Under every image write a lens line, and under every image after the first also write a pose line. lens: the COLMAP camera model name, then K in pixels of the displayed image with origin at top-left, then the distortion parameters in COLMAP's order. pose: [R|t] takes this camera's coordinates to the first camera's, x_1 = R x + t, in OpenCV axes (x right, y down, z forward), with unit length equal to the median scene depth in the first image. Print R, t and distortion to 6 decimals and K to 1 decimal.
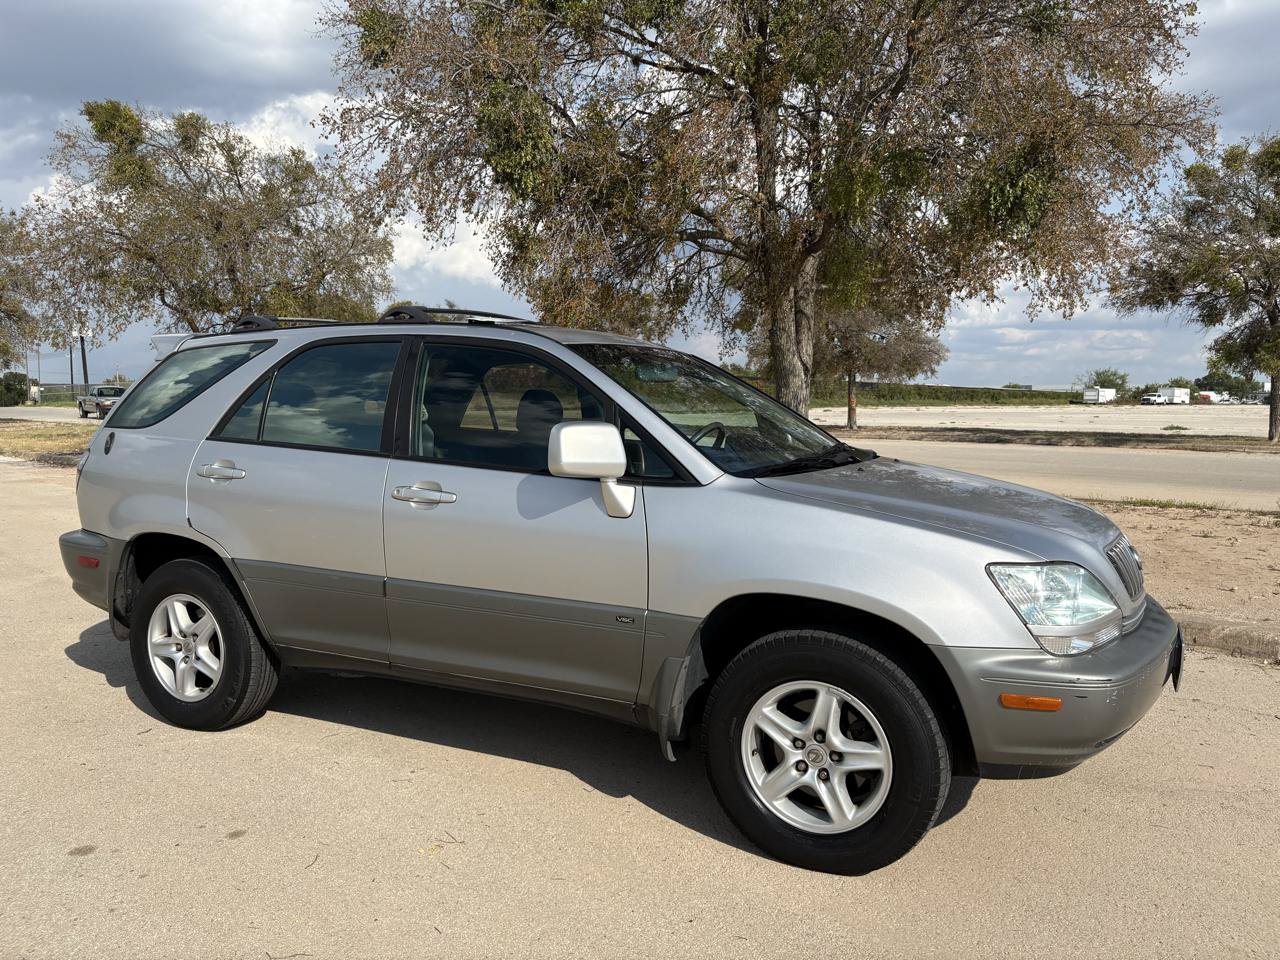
lens RADIAL K [[960.4, 0, 642.4], [0, 960.4, 477.8], [0, 0, 1]] dist [0.011163, -0.004255]
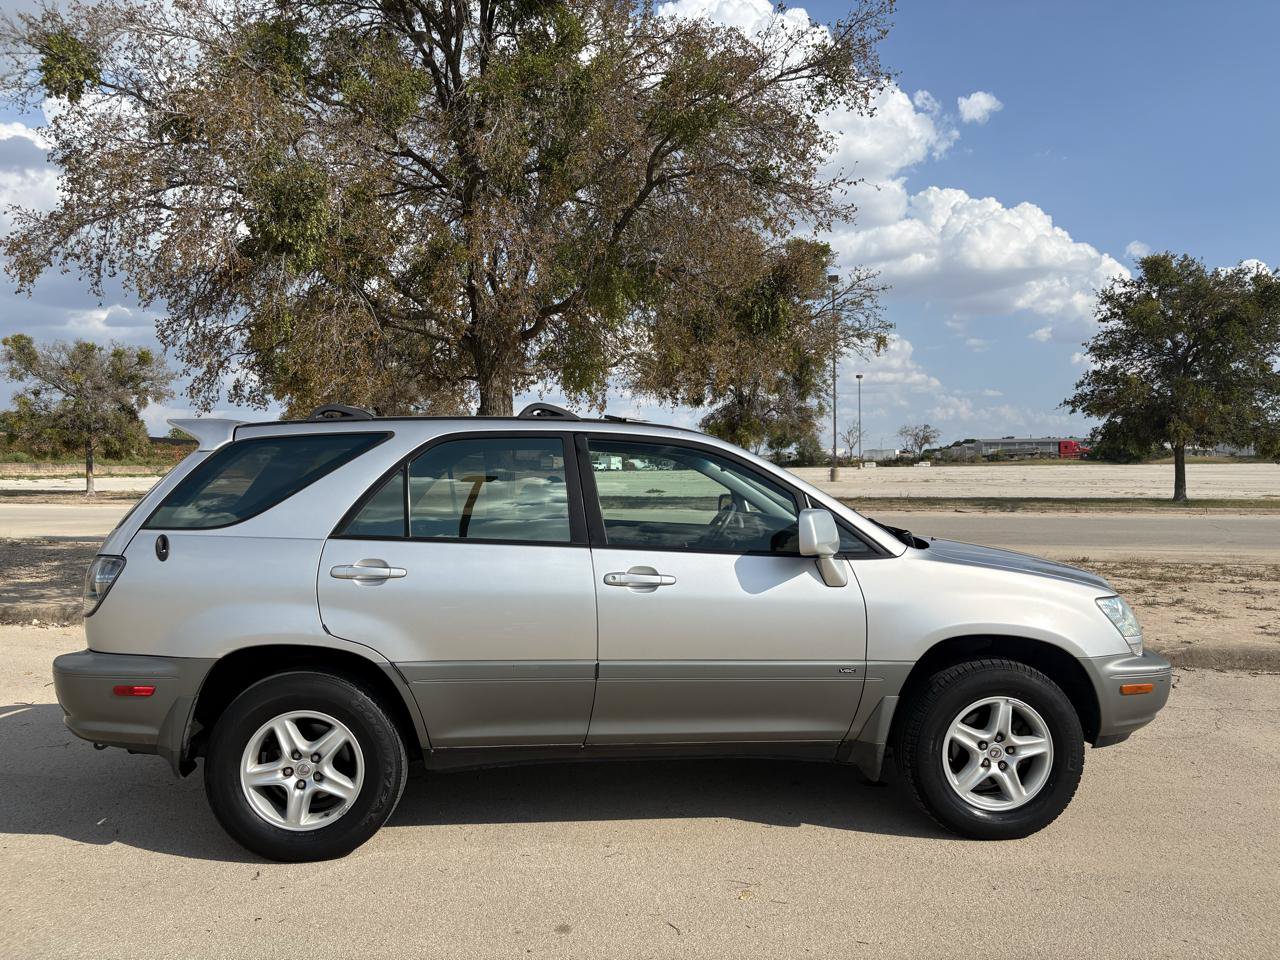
lens RADIAL K [[953.4, 0, 639.1], [0, 953.4, 482.9], [0, 0, 1]] dist [0.015690, -0.000109]
pose [[0.860243, -0.015405, 0.509652, -0.373746], [0.047593, 0.997606, -0.050178, -0.018217], [-0.507658, 0.067421, 0.858916, 0.031028]]
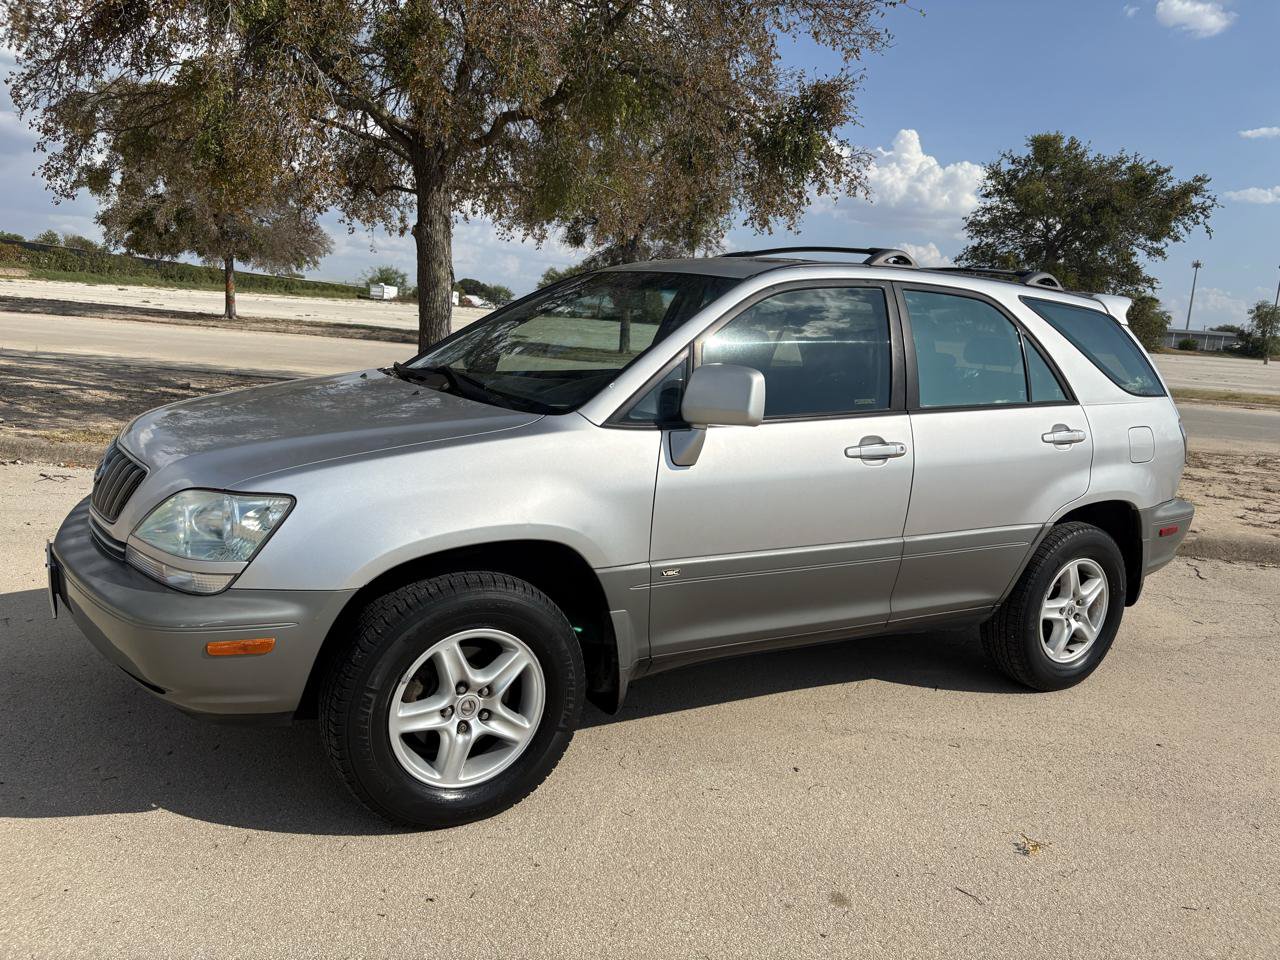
lens RADIAL K [[956.4, 0, 643.4], [0, 956.4, 478.5], [0, 0, 1]] dist [0.013352, -0.002164]
pose [[0.759425, -0.056053, 0.648176, -0.457193], [-0.018261, 0.994053, 0.107359, -0.027434], [-0.650339, -0.093368, 0.753885, 0.235204]]
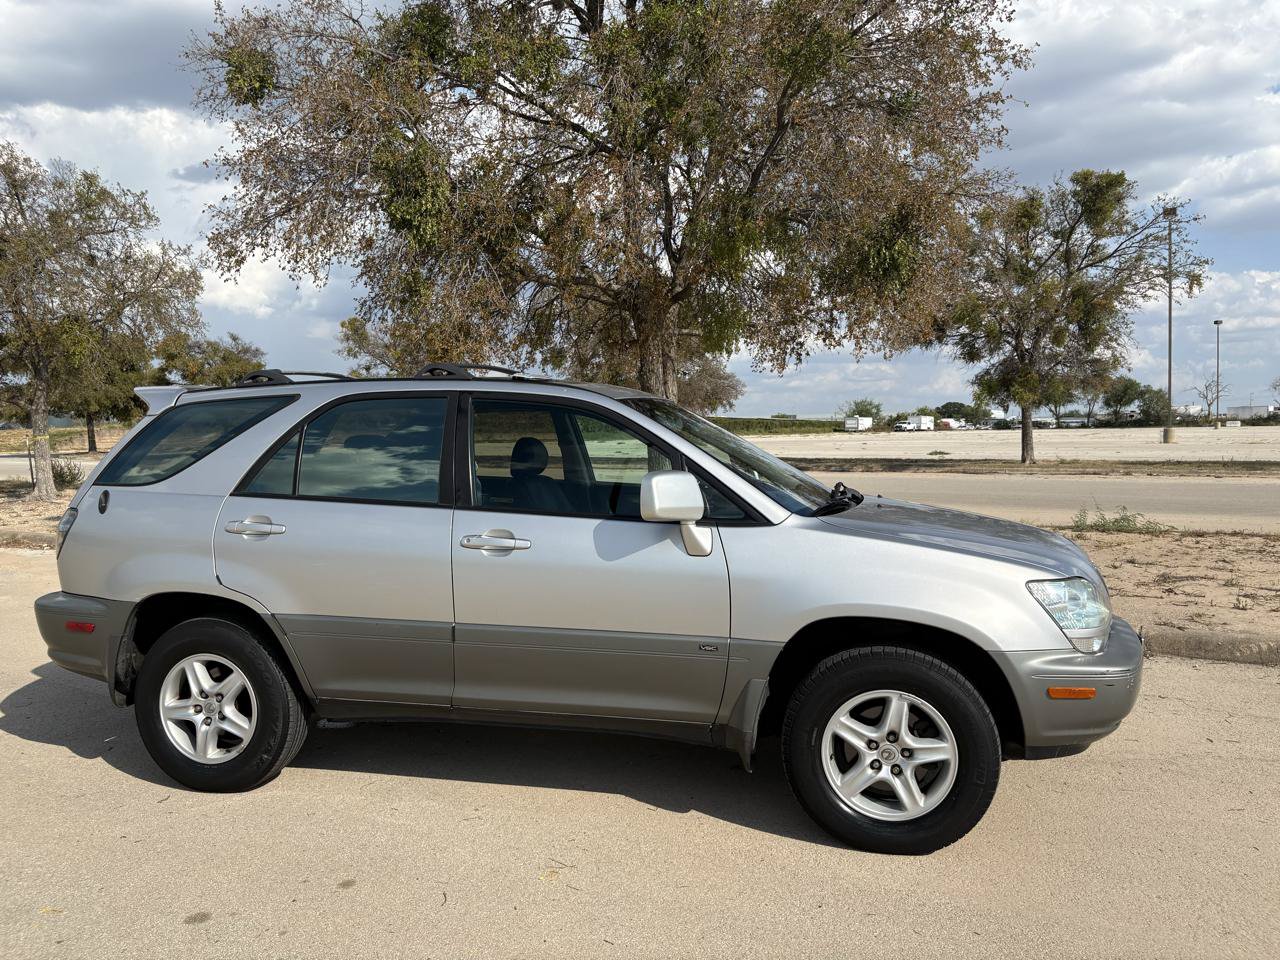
lens RADIAL K [[956.4, 0, 643.4], [0, 956.4, 478.5], [0, 0, 1]] dist [0.013352, -0.002164]
pose [[0.975483, -0.025337, 0.218613, -0.142685], [0.032447, 0.999053, -0.028995, -0.008221], [-0.217672, 0.035378, 0.975381, -0.031553]]
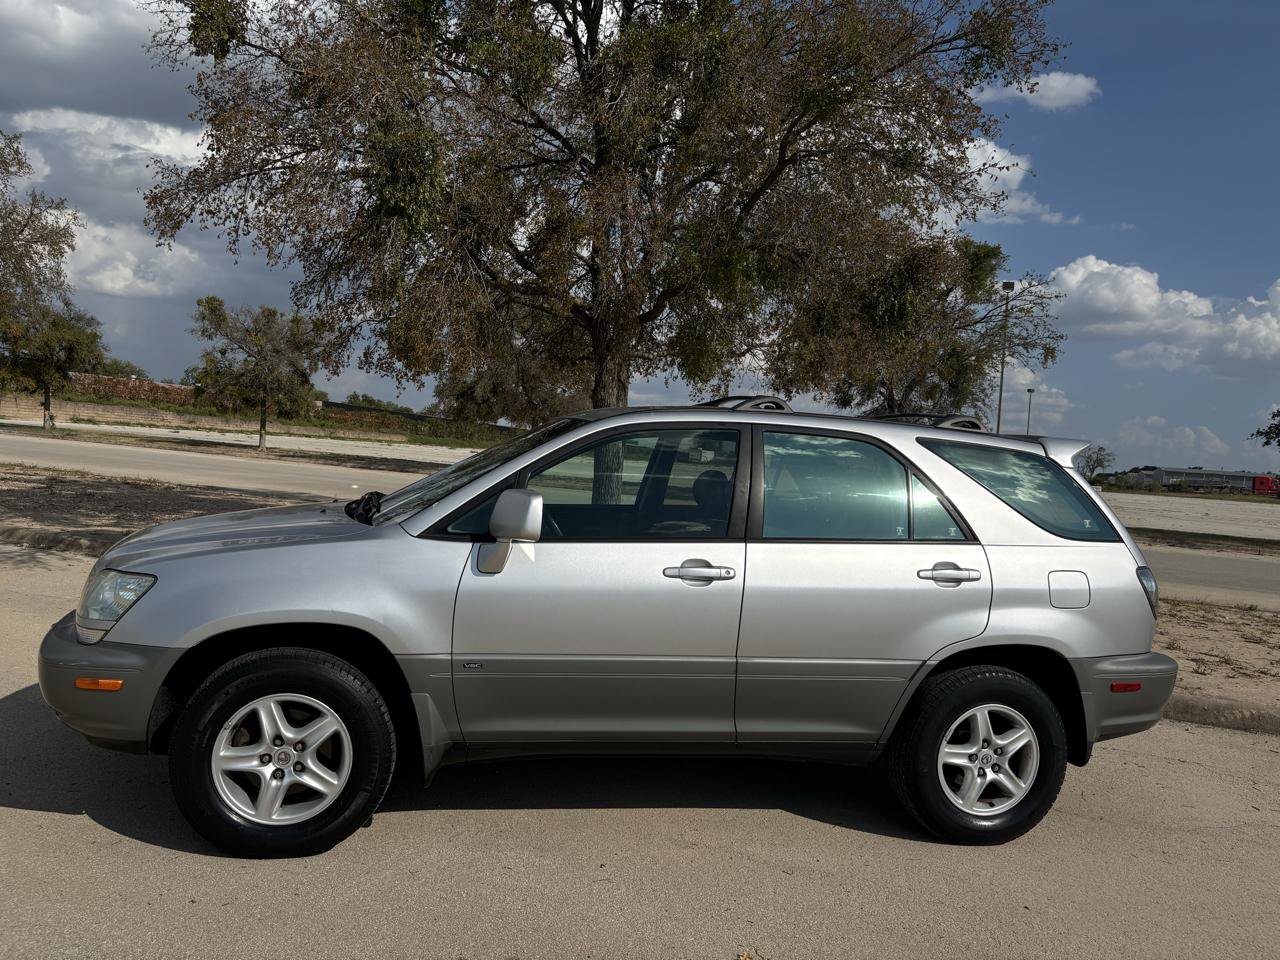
lens RADIAL K [[952.7, 0, 641.1], [0, 952.7, 487.9], [0, 0, 1]] dist [0.015826, -0.003817]
pose [[0.926240, 0.055092, 0.372887, -0.291014], [-0.043668, 0.998284, -0.039021, -0.017376], [-0.374397, 0.019859, 0.927056, 0.056478]]
